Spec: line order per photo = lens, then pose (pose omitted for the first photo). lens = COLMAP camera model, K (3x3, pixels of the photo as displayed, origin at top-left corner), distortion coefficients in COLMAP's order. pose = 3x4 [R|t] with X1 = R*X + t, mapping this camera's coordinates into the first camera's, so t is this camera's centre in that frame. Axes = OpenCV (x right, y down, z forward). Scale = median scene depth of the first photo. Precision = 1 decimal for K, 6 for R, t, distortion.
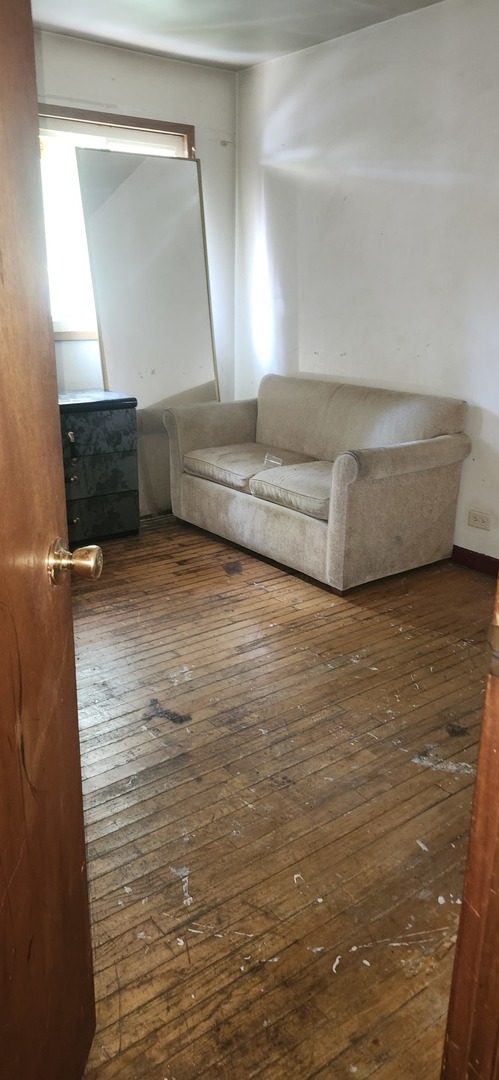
lens RADIAL K [[751.8, 0, 244.4], [0, 751.8, 536.0], [0, 0, 1]] dist [0.003546, 0.000137]
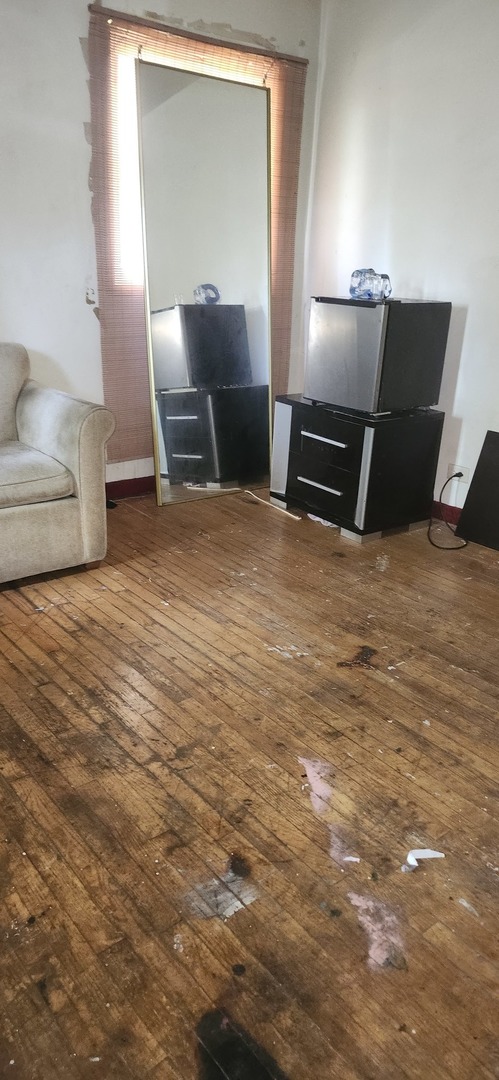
lens RADIAL K [[751.8, 0, 244.4], [0, 751.8, 536.0], [0, 0, 1]] dist [0.003546, 0.000137]
pose [[-0.046000, -0.363968, 0.930275, -0.763794], [0.268533, 0.892476, 0.362458, -0.253097], [-0.962172, 0.266483, 0.056683, 0.805859]]
